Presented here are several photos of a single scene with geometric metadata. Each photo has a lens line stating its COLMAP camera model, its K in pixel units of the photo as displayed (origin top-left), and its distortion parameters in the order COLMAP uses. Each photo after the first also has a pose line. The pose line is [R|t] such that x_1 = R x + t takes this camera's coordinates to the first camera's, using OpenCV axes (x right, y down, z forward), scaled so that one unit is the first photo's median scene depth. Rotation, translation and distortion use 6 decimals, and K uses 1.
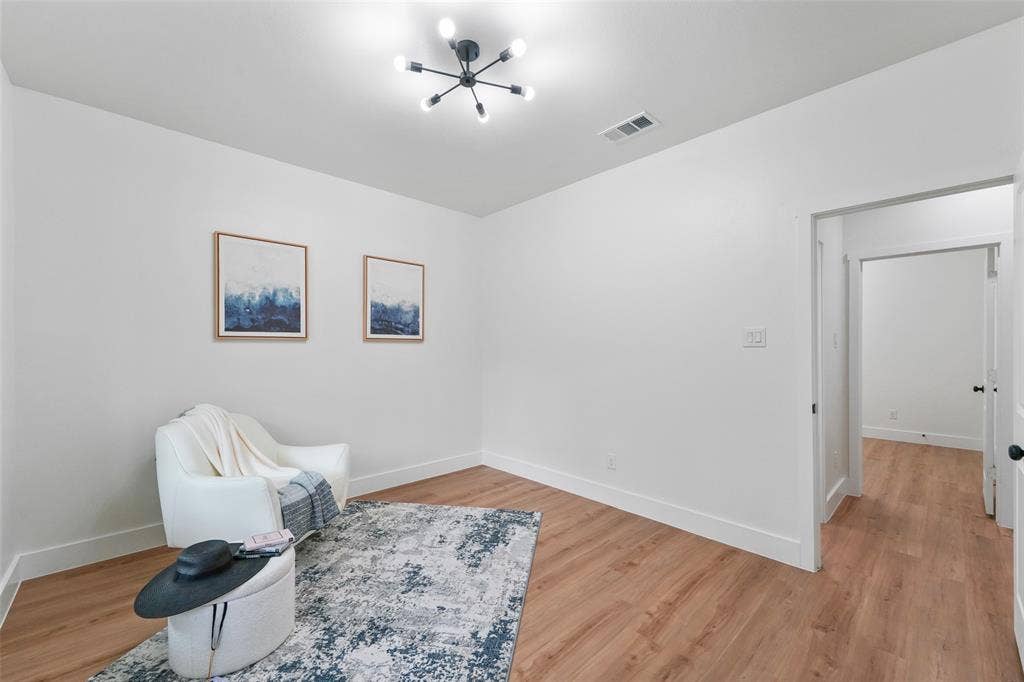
lens RADIAL K [[410.8, 0, 507.5], [0, 410.8, 342.6], [0, 0, 1]] dist [0.010963, -0.000399]
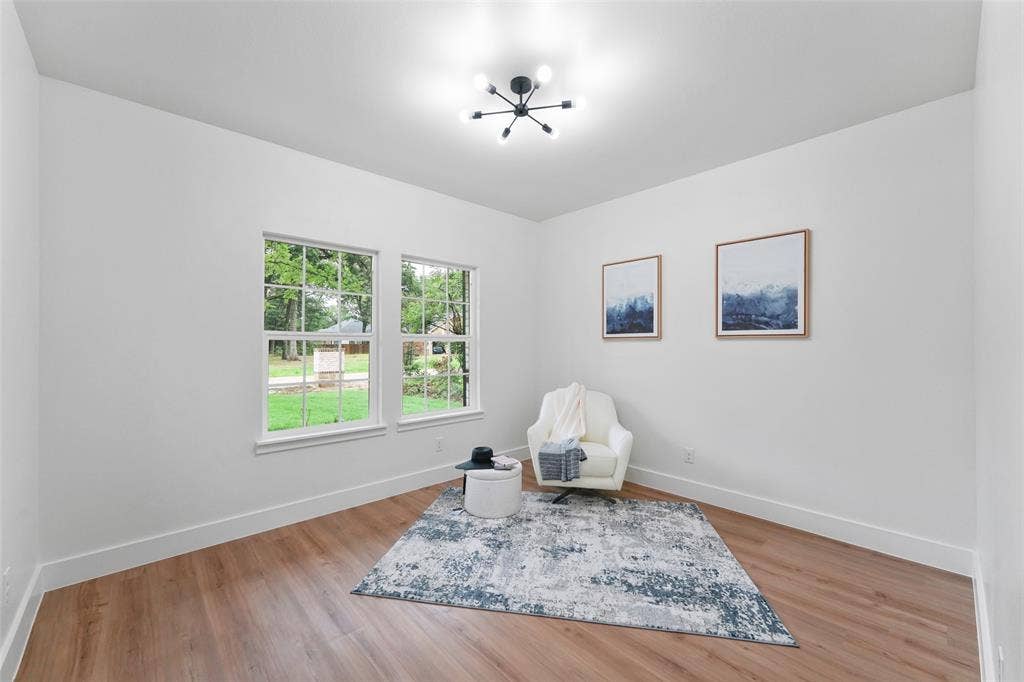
lens RADIAL K [[410.8, 0, 507.5], [0, 410.8, 342.6], [0, 0, 1]] dist [0.010963, -0.000399]
pose [[-0.020427, -0.004470, -0.999781, 0.654714], [0.015808, 0.999864, -0.004793, 0.002009], [0.999666, -0.015902, -0.020353, 0.631364]]
